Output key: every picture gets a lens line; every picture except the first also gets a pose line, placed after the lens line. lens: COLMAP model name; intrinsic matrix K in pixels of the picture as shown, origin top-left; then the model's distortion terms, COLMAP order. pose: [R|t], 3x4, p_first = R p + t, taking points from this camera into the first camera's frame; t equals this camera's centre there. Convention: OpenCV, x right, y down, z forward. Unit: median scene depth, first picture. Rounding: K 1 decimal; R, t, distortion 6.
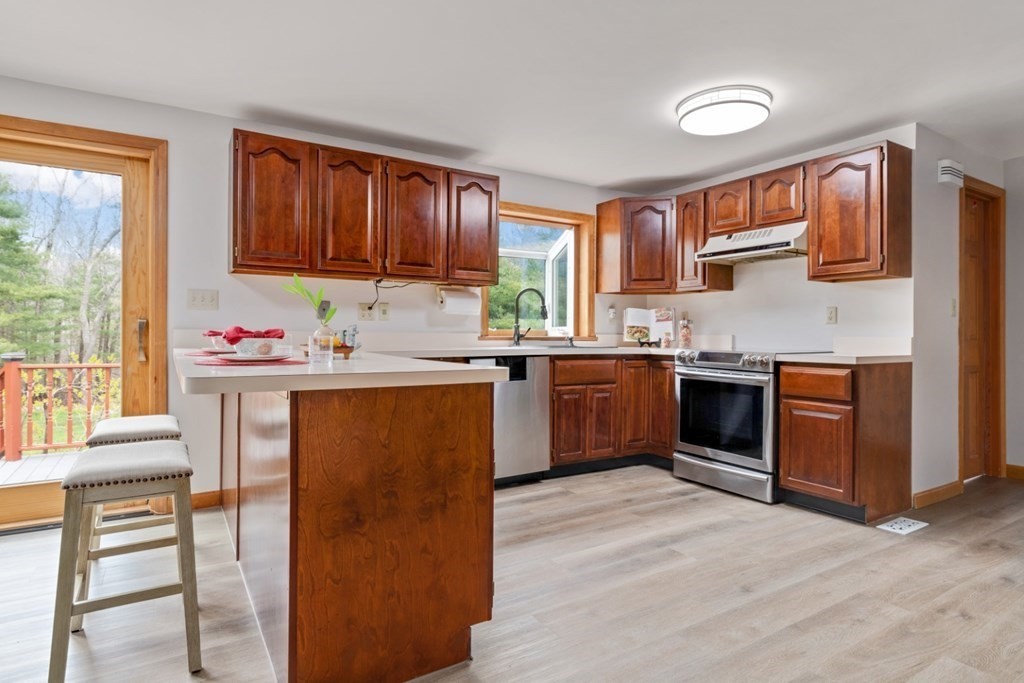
lens RADIAL K [[562.4, 0, 512.0], [0, 562.4, 341.5], [0, 0, 1]] dist [-0.000760, 0.000147]
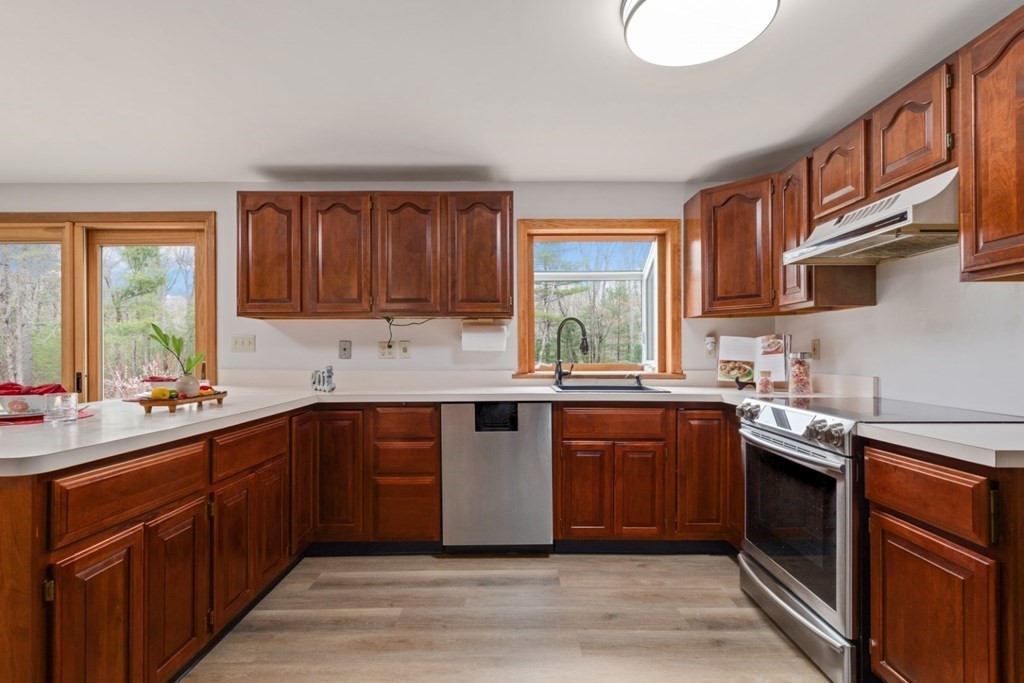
lens RADIAL K [[490.8, 0, 512.3], [0, 490.8, 357.4], [0, 0, 1]] dist [0.001575, 0.000414]
pose [[0.848082, -0.003805, -0.529851, 0.383866], [0.000425, 0.999979, -0.006502, -0.033427], [0.529865, 0.005289, 0.848066, 0.367911]]
